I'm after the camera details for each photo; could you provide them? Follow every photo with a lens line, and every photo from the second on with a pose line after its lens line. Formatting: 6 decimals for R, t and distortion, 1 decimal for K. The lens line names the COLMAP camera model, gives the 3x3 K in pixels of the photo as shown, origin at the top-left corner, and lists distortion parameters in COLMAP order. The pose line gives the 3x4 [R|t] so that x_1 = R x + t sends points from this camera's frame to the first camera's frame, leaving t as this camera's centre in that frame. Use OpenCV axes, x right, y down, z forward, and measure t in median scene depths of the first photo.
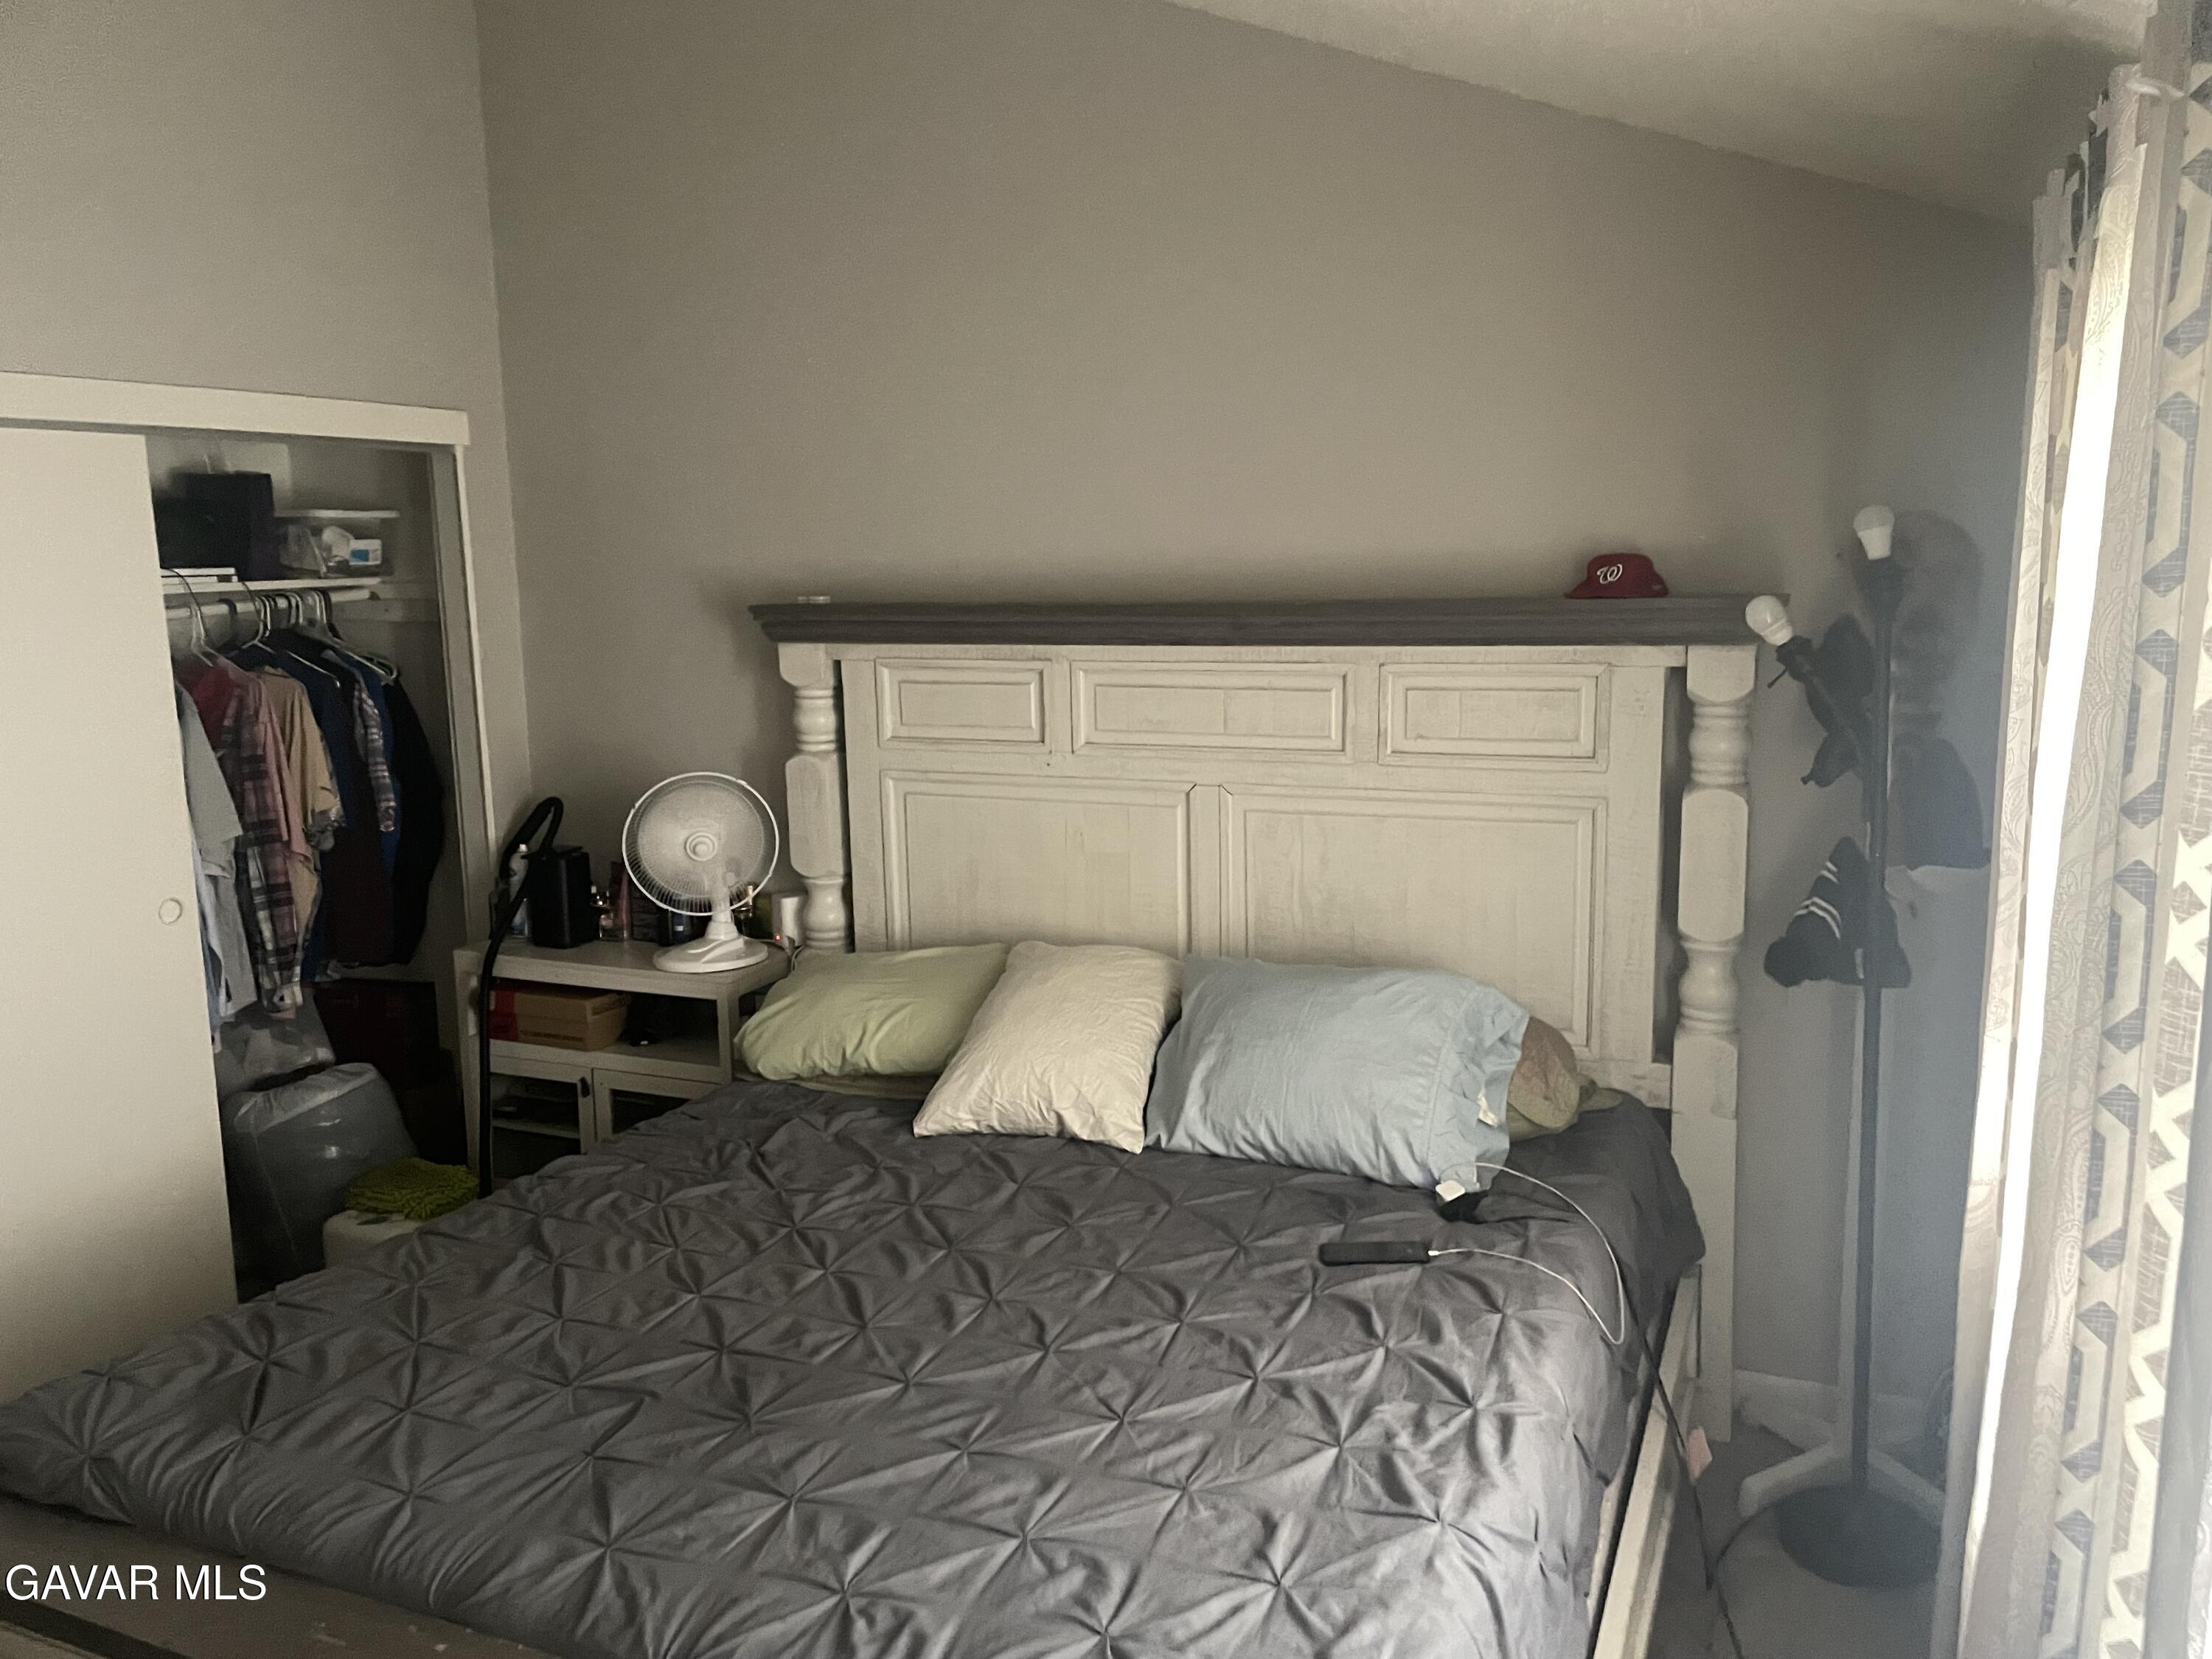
lens RADIAL K [[1667.7, 0, 1082.4], [0, 1667.7, 828.2], [0, 0, 1]] dist [0.108489, -0.133588]
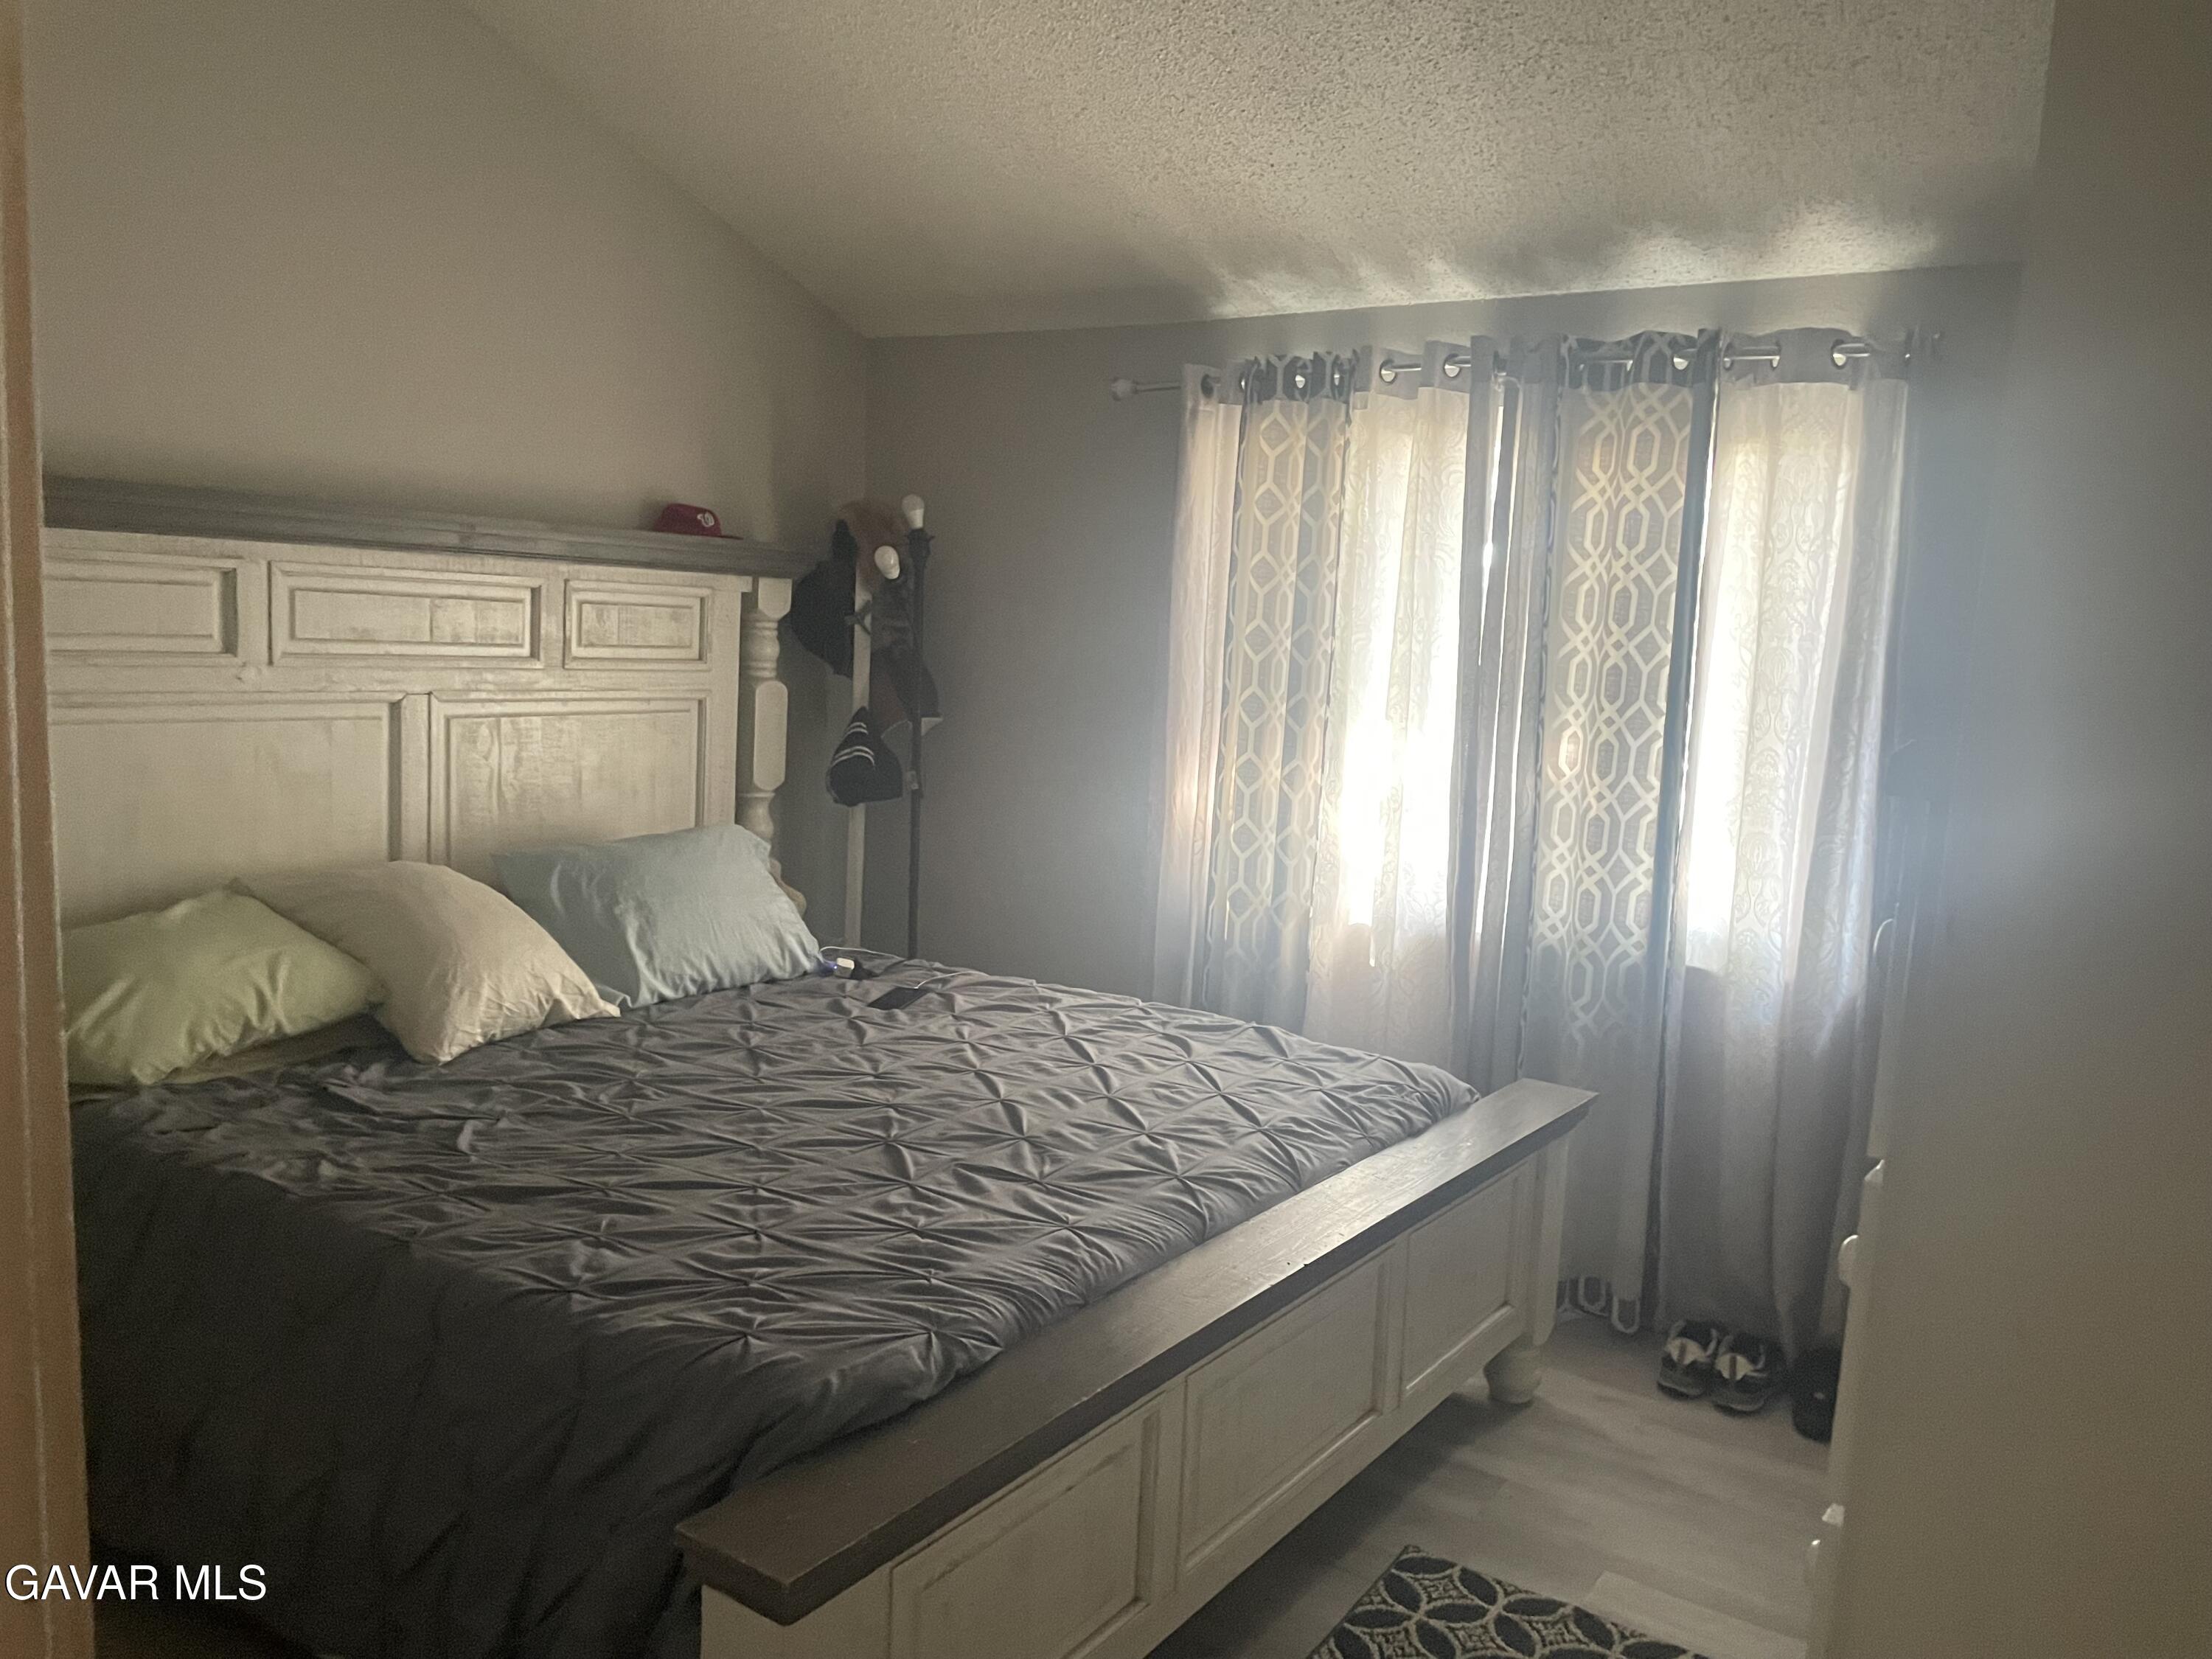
lens RADIAL K [[1667.7, 0, 1082.4], [0, 1667.7, 828.2], [0, 0, 1]] dist [0.108489, -0.133588]
pose [[0.207359, -0.100037, 0.973137, -0.869886], [0.090458, 0.992457, 0.082748, 0.006622], [-0.974074, 0.070870, 0.214844, 0.413480]]
